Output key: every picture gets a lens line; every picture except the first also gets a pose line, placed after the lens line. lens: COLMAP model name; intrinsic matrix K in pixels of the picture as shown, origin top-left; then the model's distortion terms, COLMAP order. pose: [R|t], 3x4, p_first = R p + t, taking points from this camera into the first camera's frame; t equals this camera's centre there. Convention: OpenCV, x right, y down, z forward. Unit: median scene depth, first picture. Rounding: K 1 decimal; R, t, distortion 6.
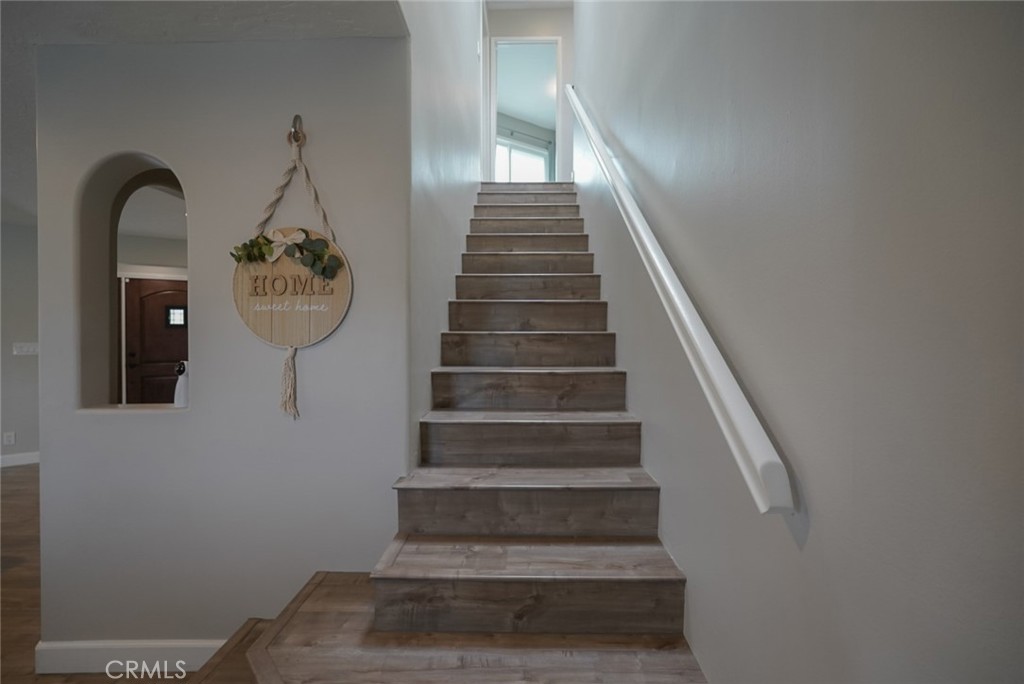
lens RADIAL K [[462.0, 0, 519.2], [0, 462.0, 333.9], [0, 0, 1]] dist [-0.015228, 0.007417]
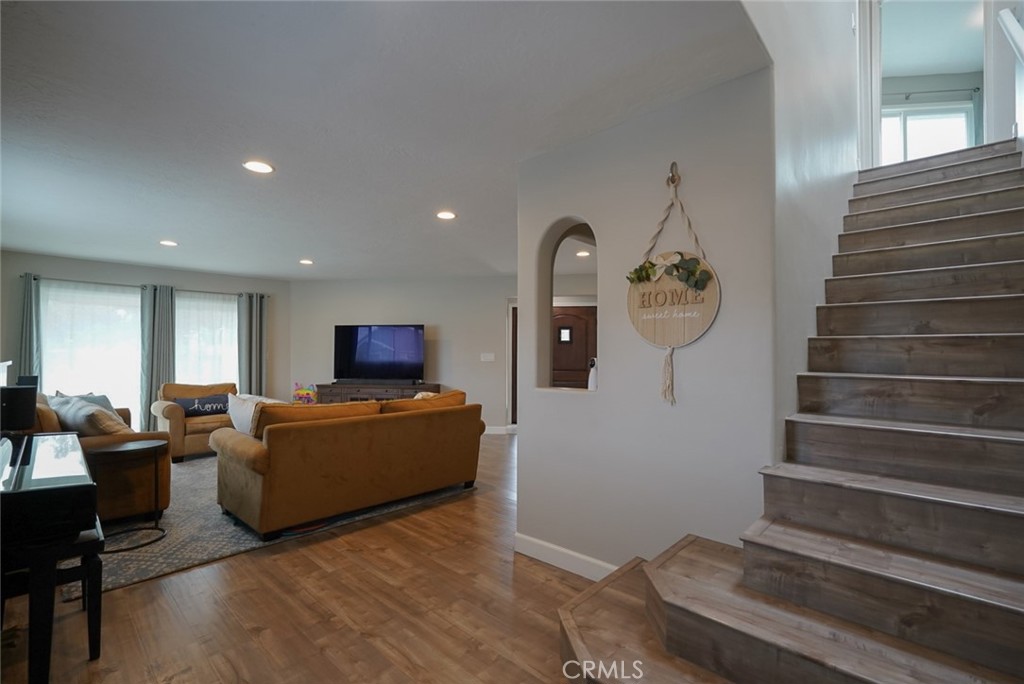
lens RADIAL K [[462.0, 0, 509.9], [0, 462.0, 346.4], [0, 0, 1]] dist [-0.015228, 0.007417]
pose [[0.740692, -0.006473, -0.671813, 0.026954], [-0.003765, 0.999898, -0.013785, 0.045567], [0.671834, 0.012740, 0.740592, -0.221521]]
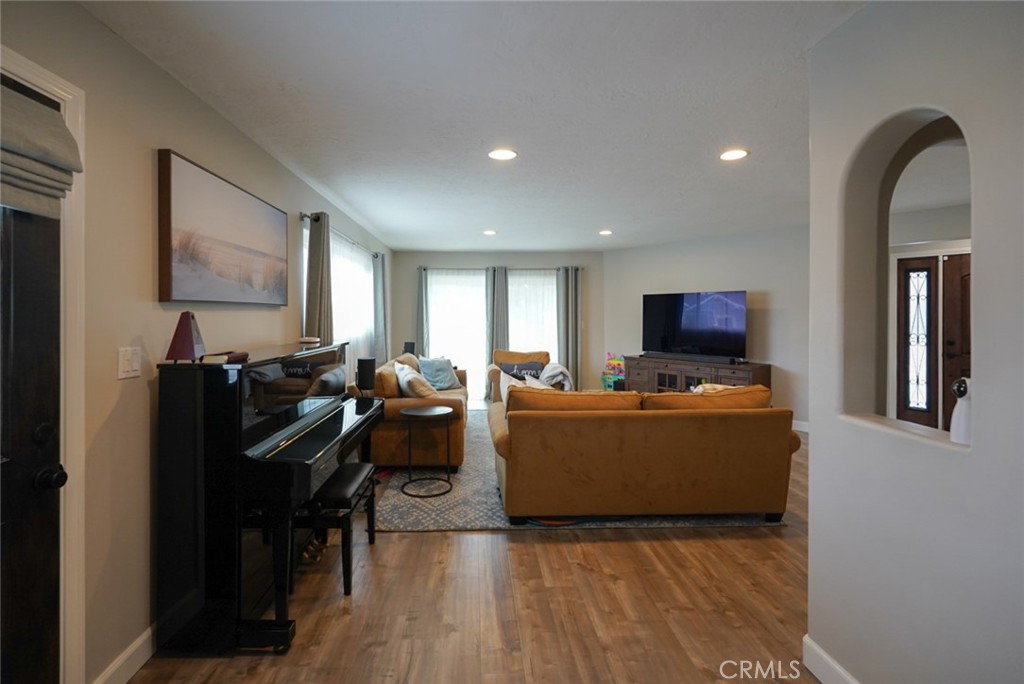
lens RADIAL K [[462.0, 0, 492.7], [0, 462.0, 312.4], [0, 0, 1]] dist [-0.015228, 0.007417]
pose [[0.058007, 0.003305, -0.998311, -0.069654], [-0.000499, 0.999994, 0.003282, -0.045338], [0.998316, 0.000308, 0.058009, 0.236952]]
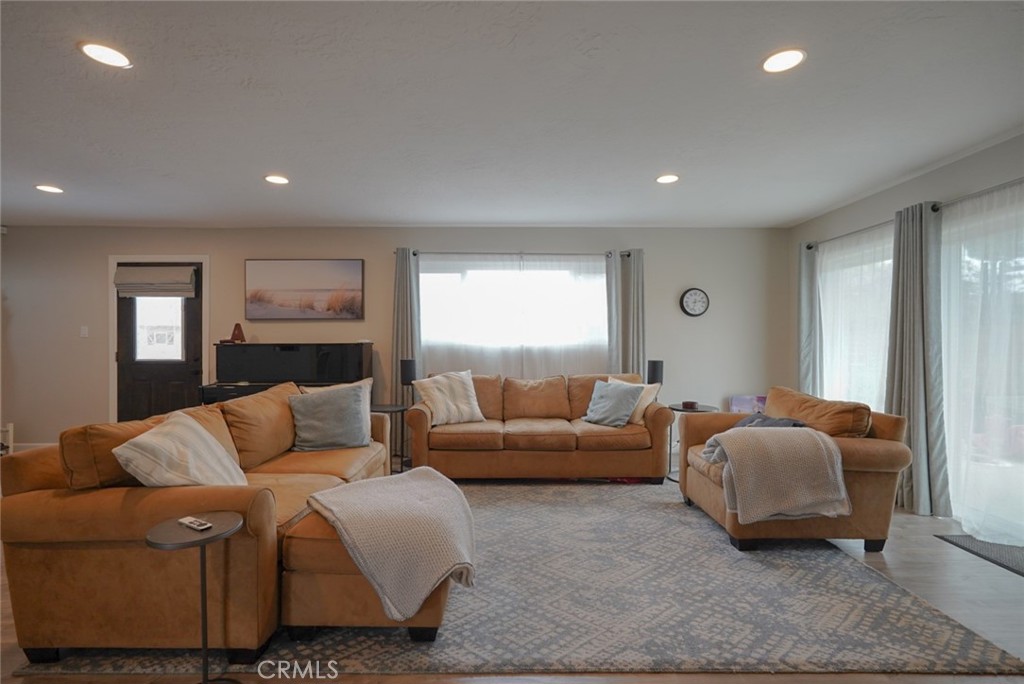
lens RADIAL K [[462.0, 0, 527.4], [0, 462.0, 343.1], [0, 0, 1]] dist [-0.015228, 0.007417]
pose [[-0.999171, 0.009627, -0.039551, -2.468151], [0.009324, 0.999926, 0.007830, 0.057046], [0.039623, 0.007454, -0.999187, 2.129502]]
